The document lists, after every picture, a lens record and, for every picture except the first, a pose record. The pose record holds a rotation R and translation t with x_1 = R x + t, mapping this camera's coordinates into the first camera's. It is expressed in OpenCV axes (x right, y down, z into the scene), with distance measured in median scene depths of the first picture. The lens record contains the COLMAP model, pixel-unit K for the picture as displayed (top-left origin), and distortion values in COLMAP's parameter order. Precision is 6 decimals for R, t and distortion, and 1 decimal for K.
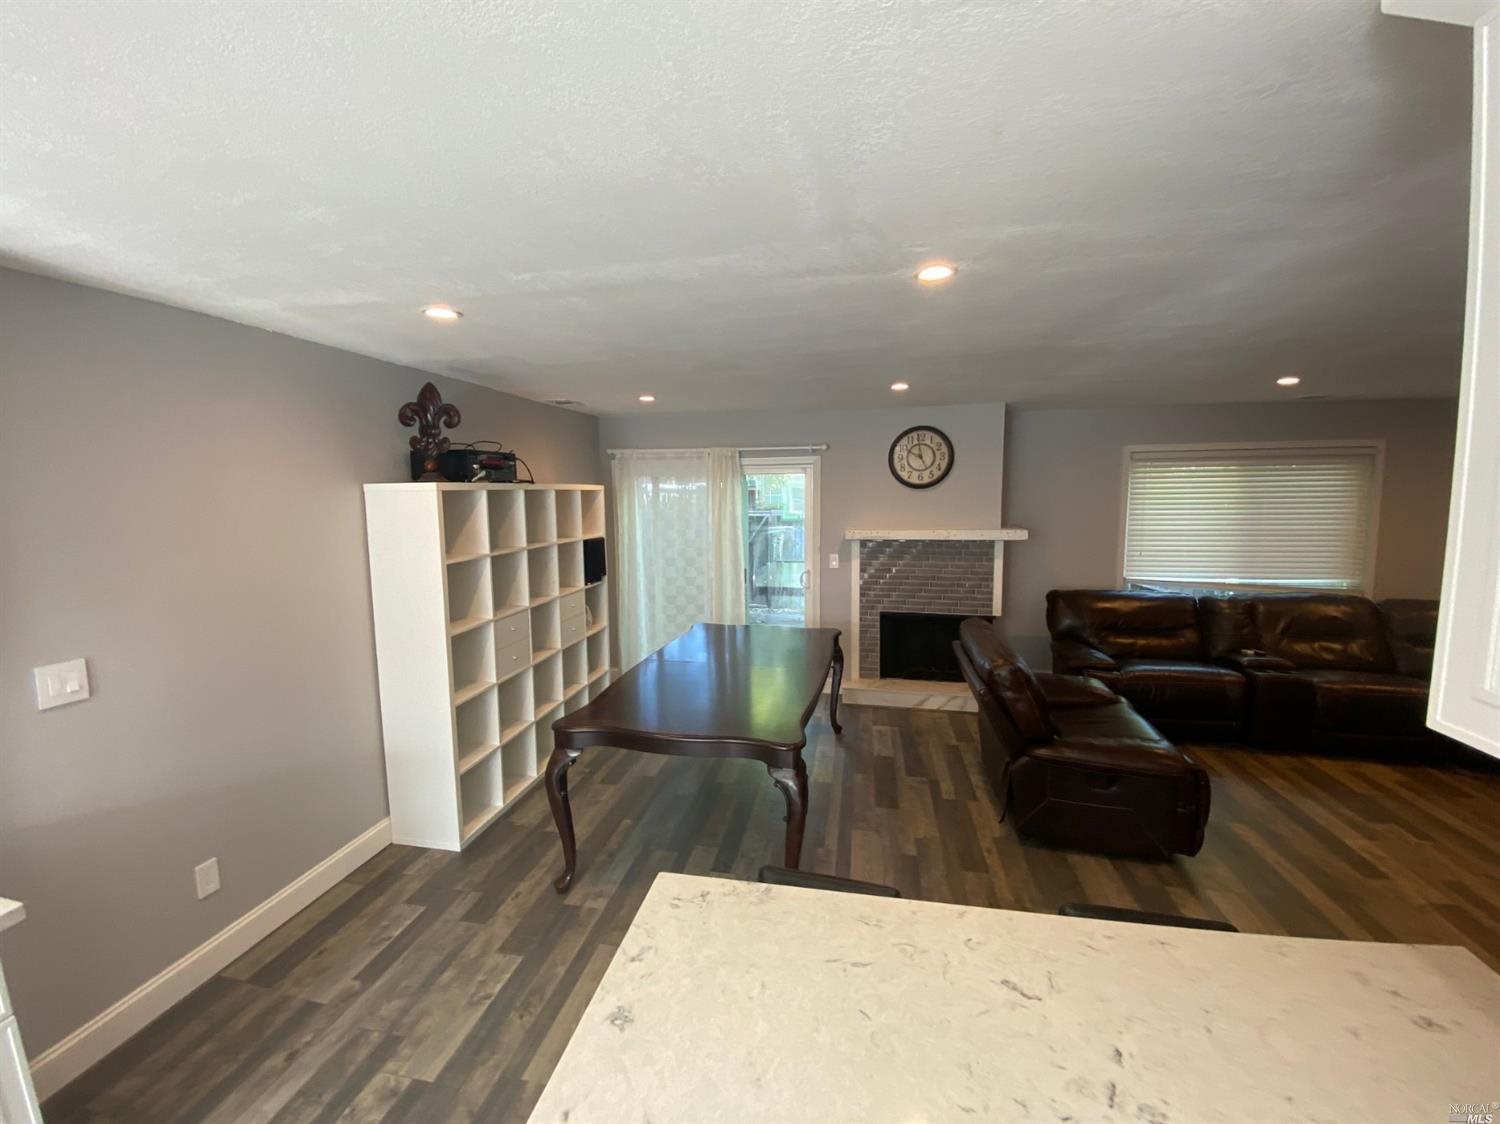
lens RADIAL K [[605.7, 0, 739.2], [0, 605.7, 557.7], [0, 0, 1]] dist [0.014963, -0.018717]
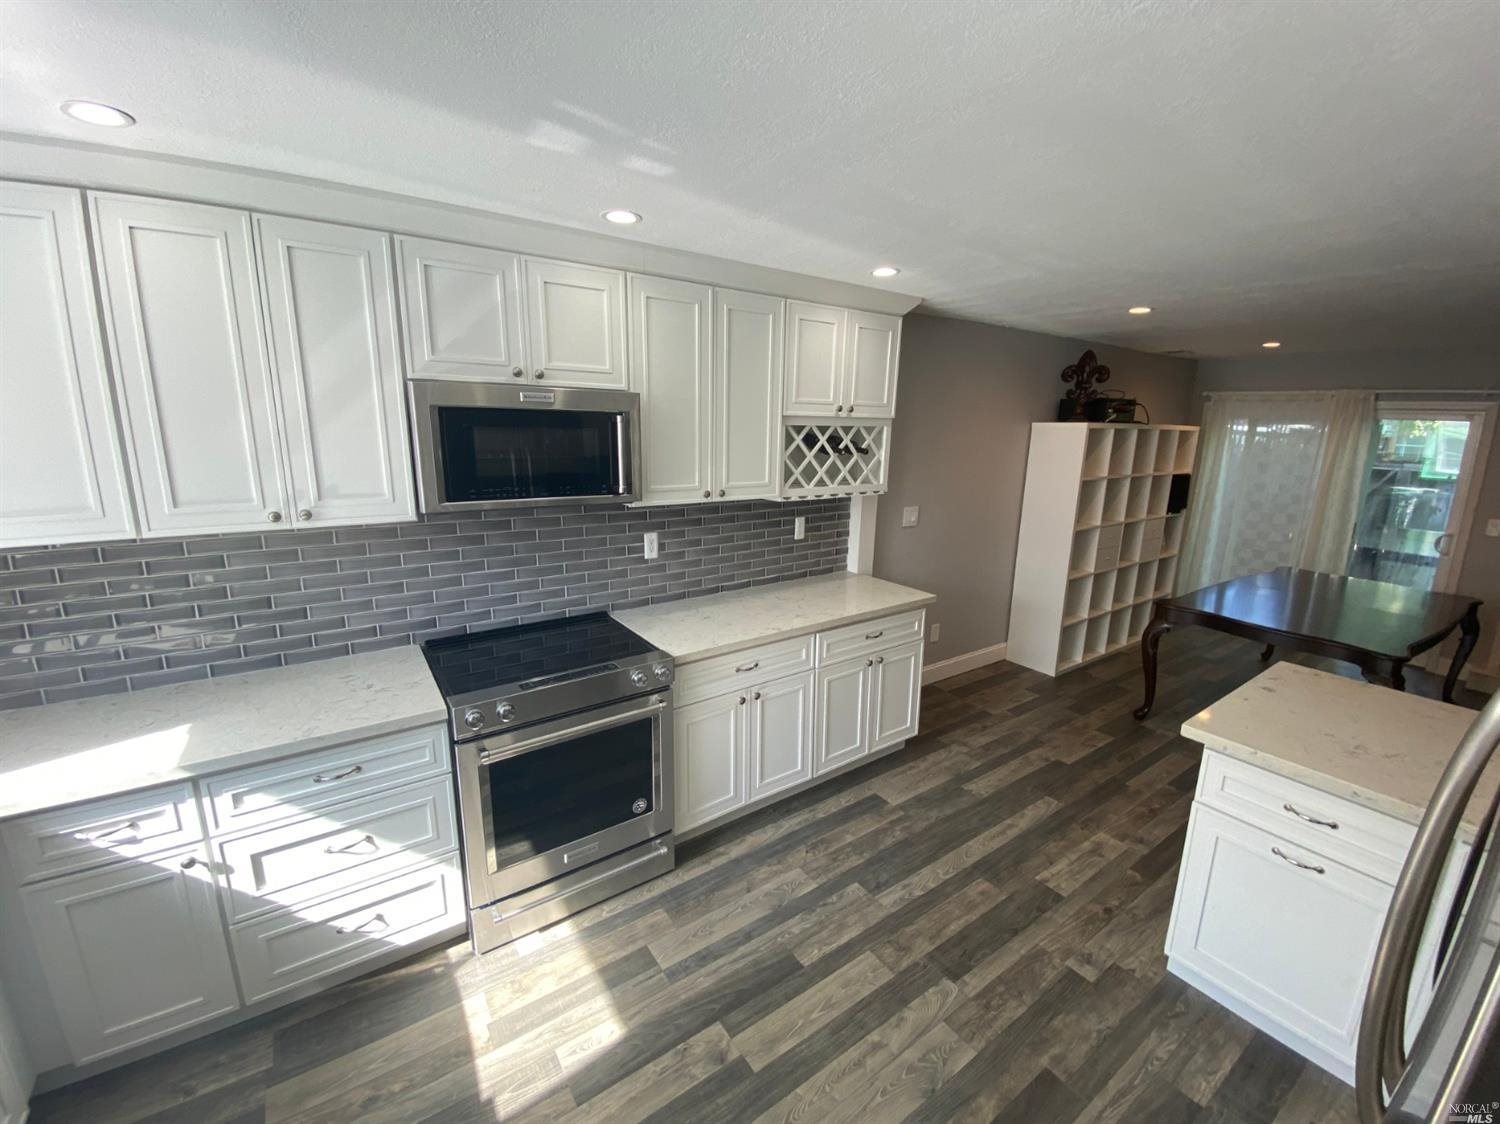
lens RADIAL K [[605.7, 0, 739.2], [0, 605.7, 557.7], [0, 0, 1]] dist [0.014963, -0.018717]
pose [[0.714906, 0.173411, -0.677376, -0.042412], [-0.103180, 0.984316, 0.143093, 0.049697], [0.691566, -0.032406, 0.721586, -0.438132]]
